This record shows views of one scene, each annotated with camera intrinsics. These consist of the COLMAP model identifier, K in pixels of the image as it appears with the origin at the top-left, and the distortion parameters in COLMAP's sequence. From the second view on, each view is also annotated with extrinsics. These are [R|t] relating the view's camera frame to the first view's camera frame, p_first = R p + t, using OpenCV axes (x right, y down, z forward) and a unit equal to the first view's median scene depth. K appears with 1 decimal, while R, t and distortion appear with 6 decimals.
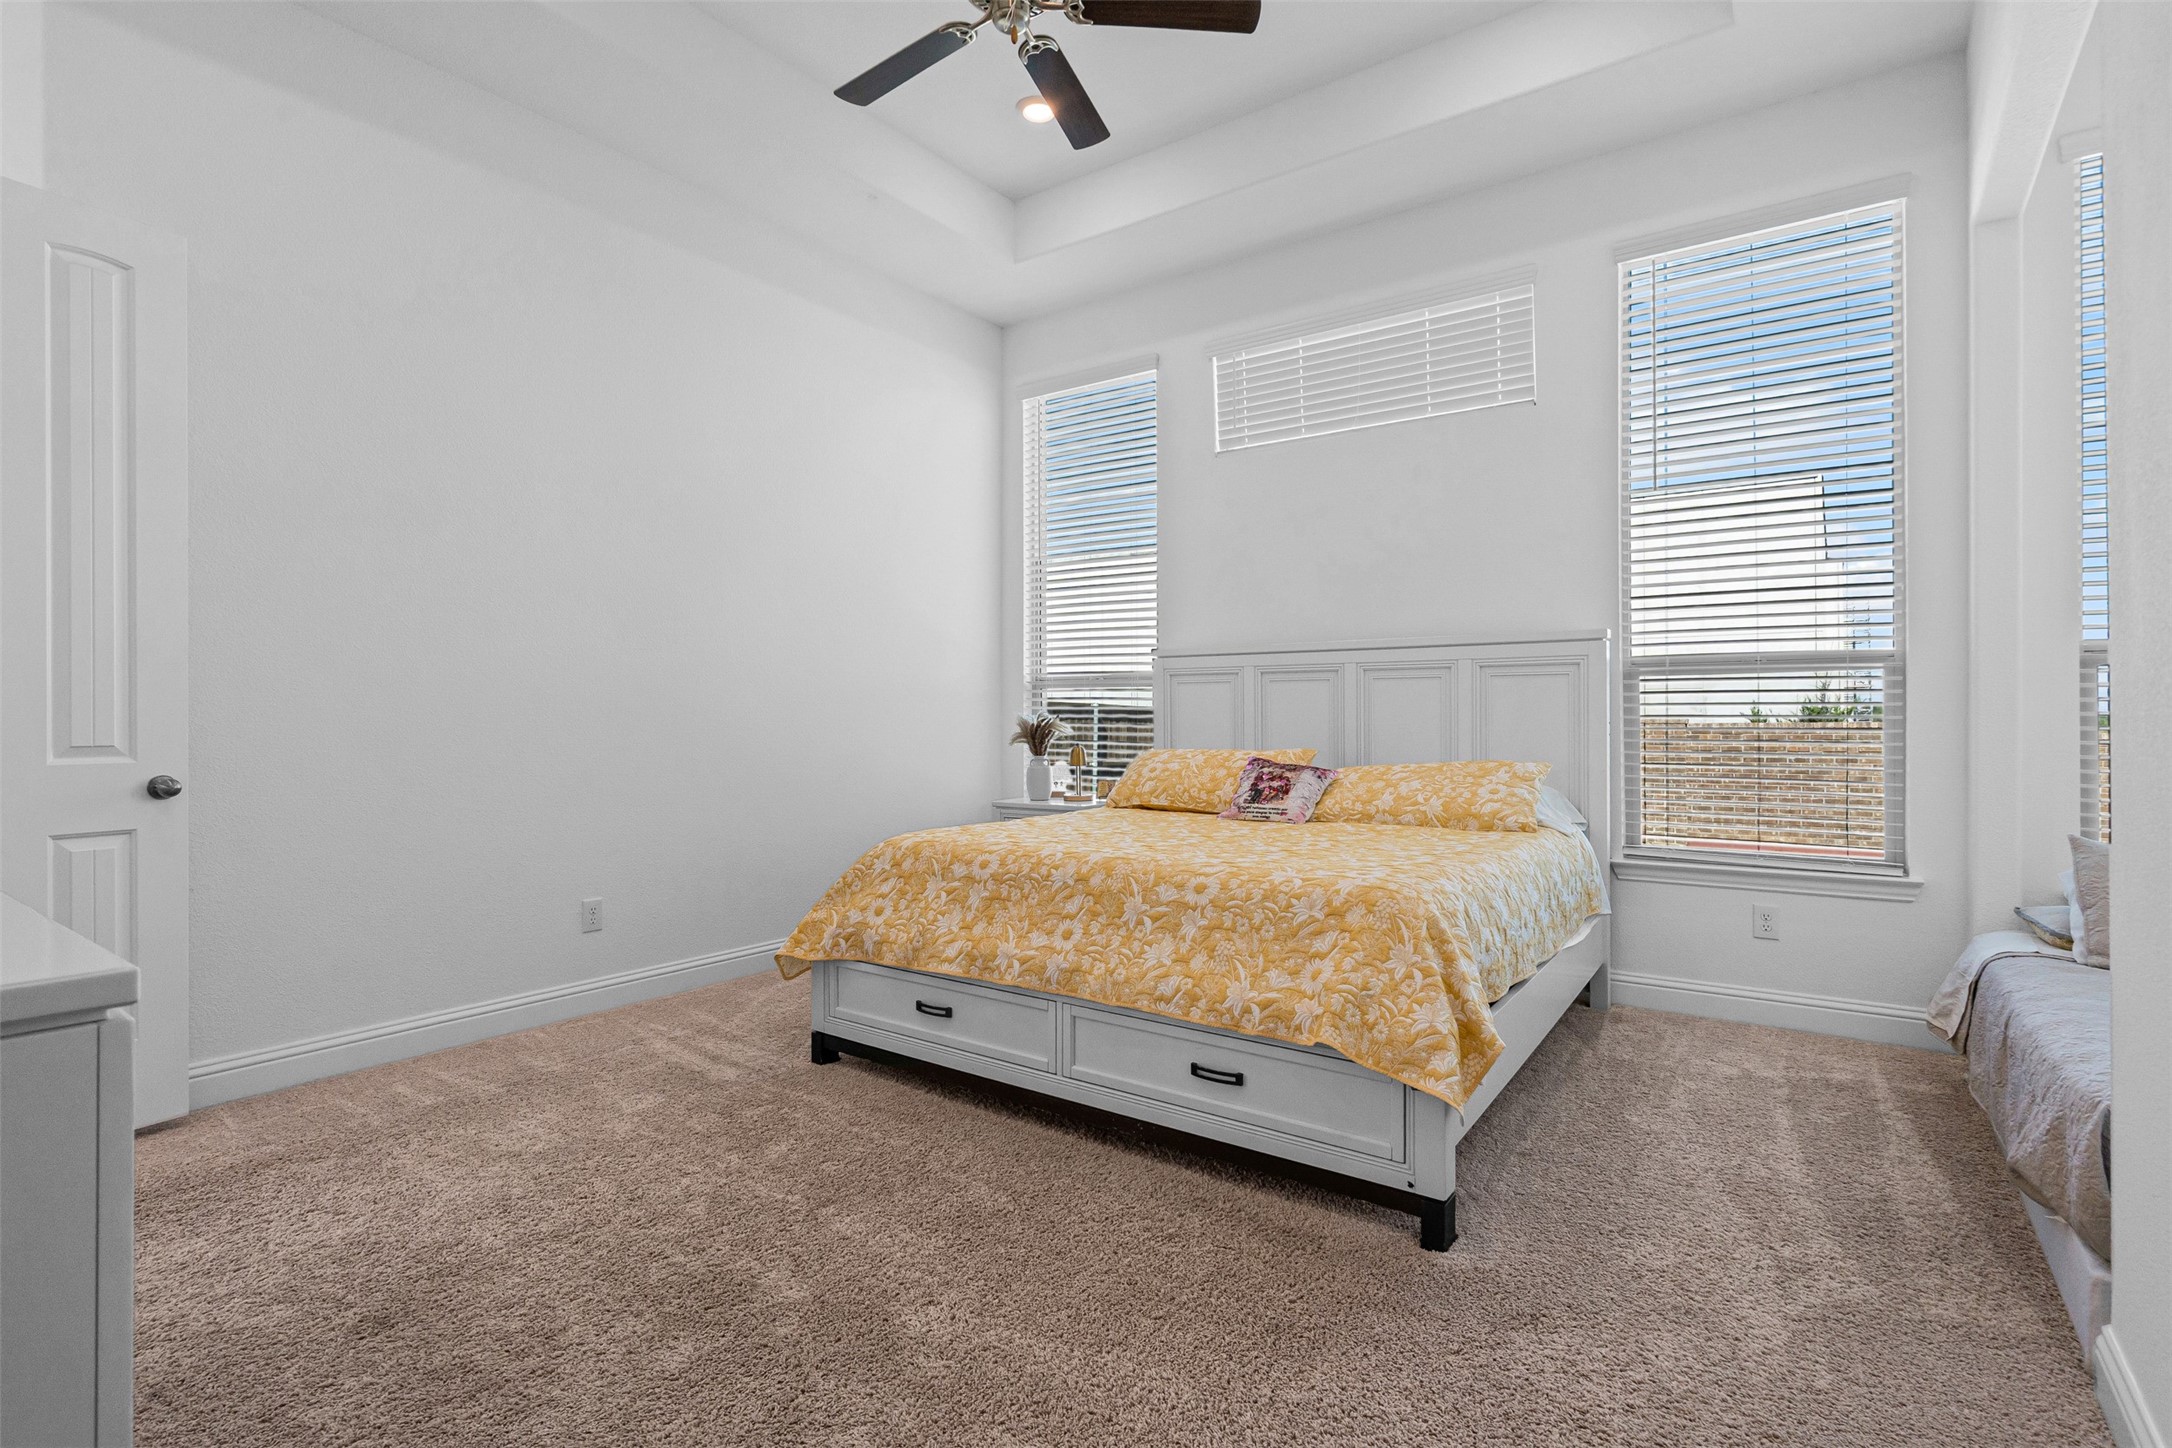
lens RADIAL K [[1008.4, 0, 1101.1], [0, 1008.4, 706.0], [0, 0, 1]] dist [-0.000861, -0.000282]
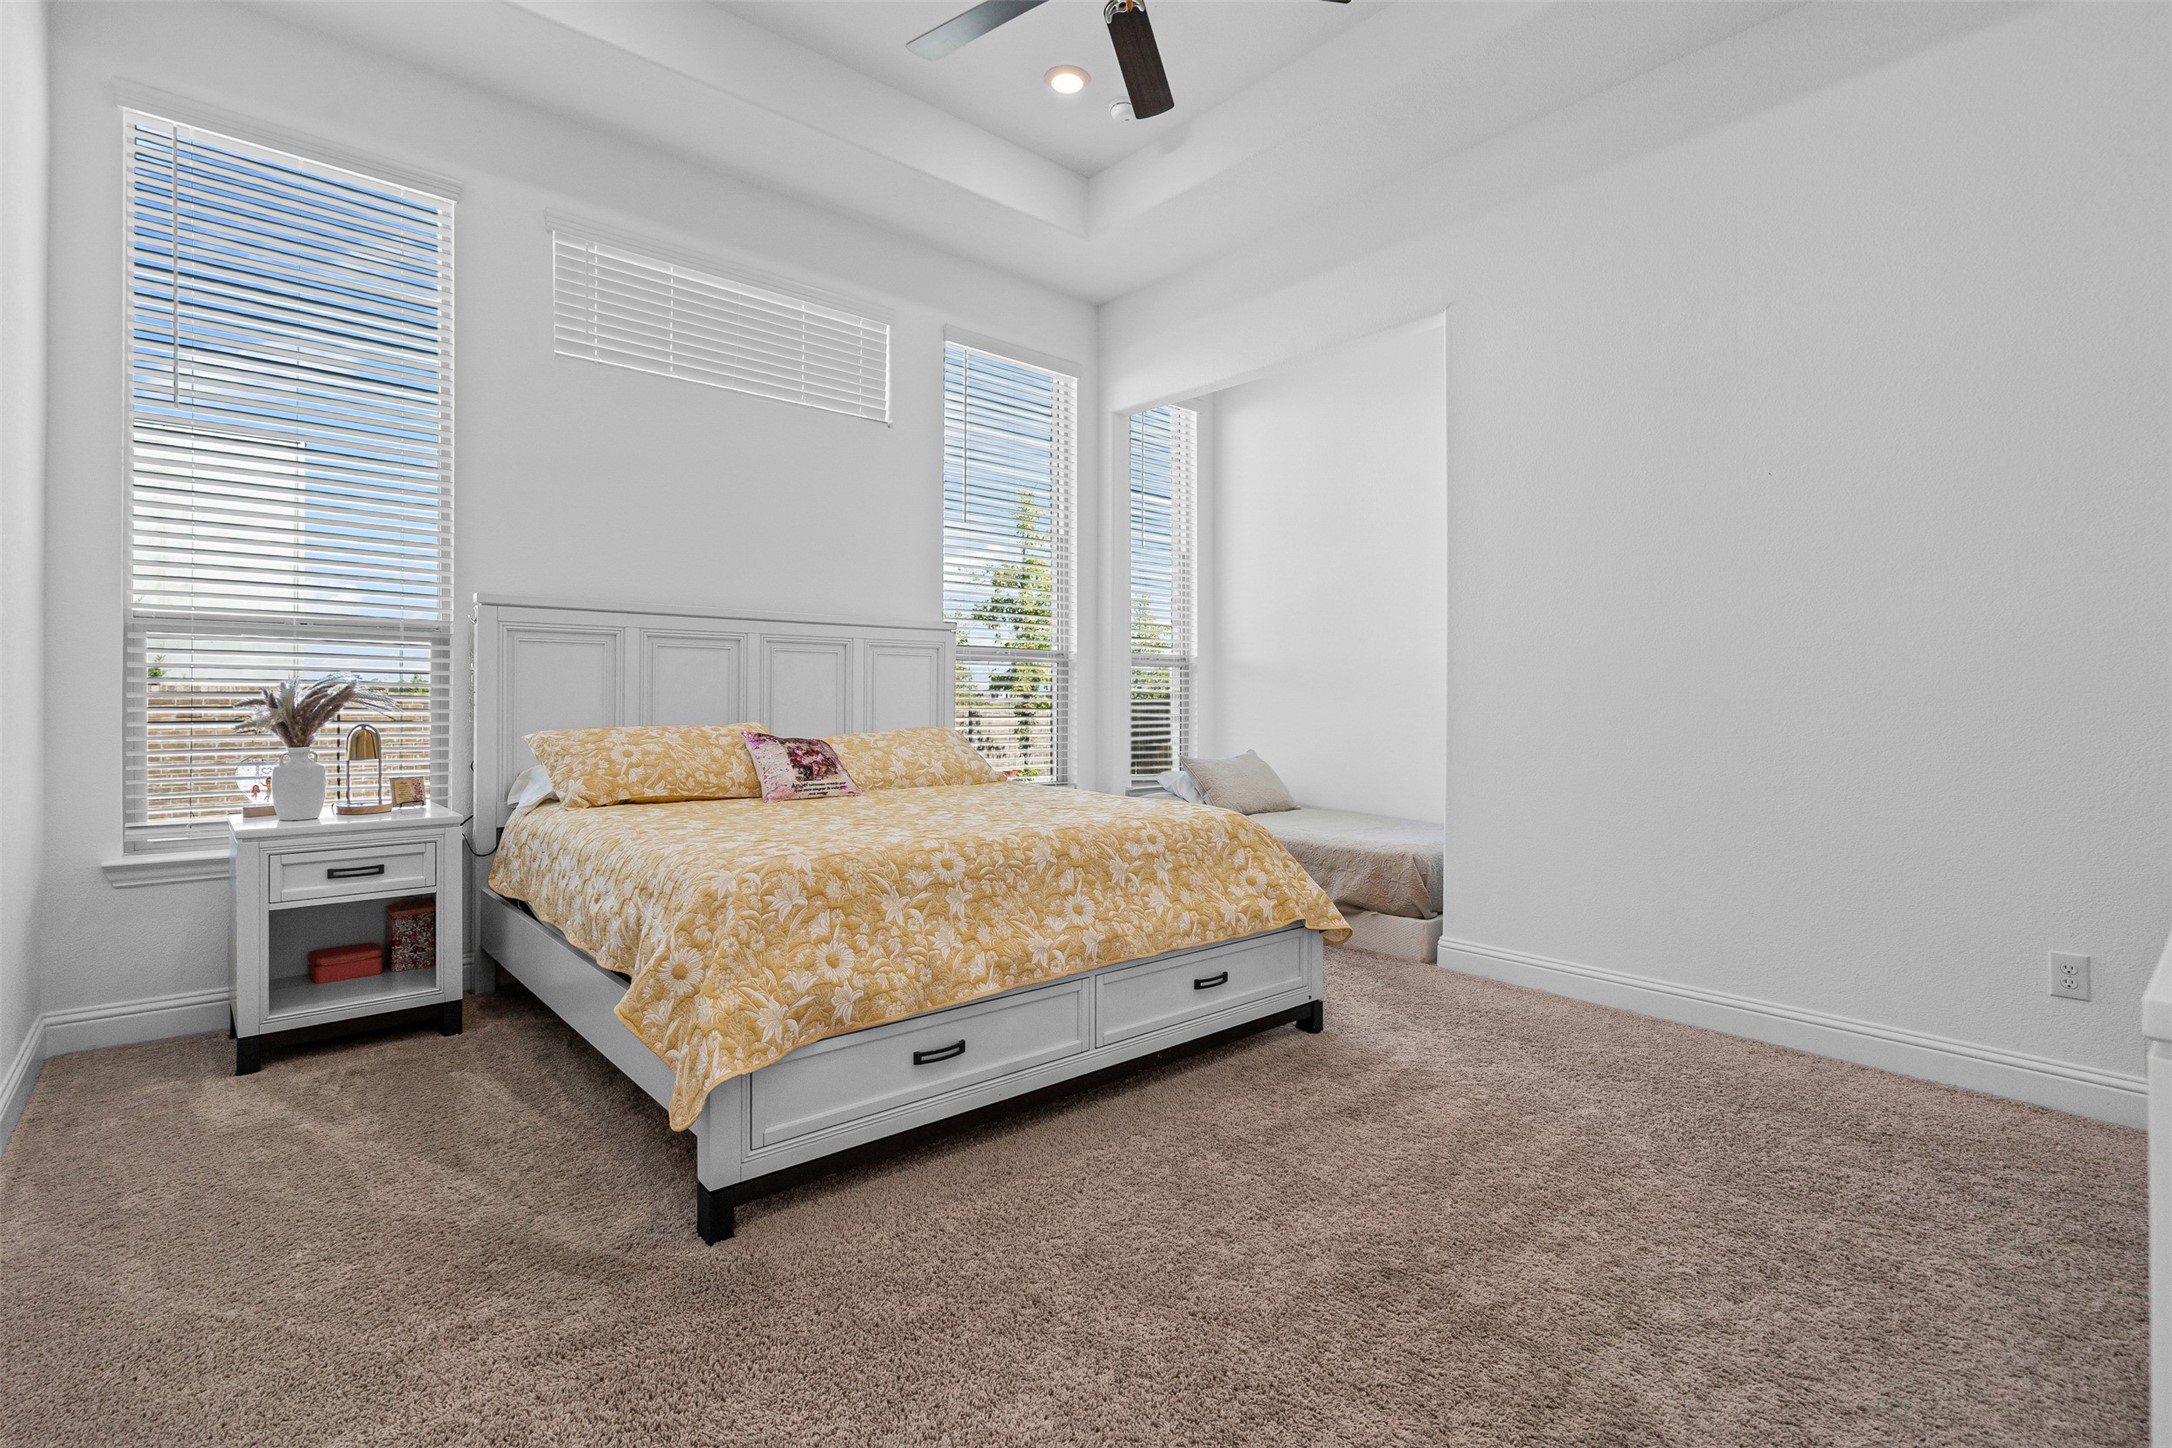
lens RADIAL K [[990.7, 0, 1079.2], [0, 990.7, 659.3], [0, 0, 1]] dist [-0.000847, -0.000131]
pose [[0.246332, 0.035785, 0.968525, -0.888995], [-0.024154, 0.999234, -0.030776, 0.007288], [-0.968884, -0.015813, 0.247008, 0.678826]]
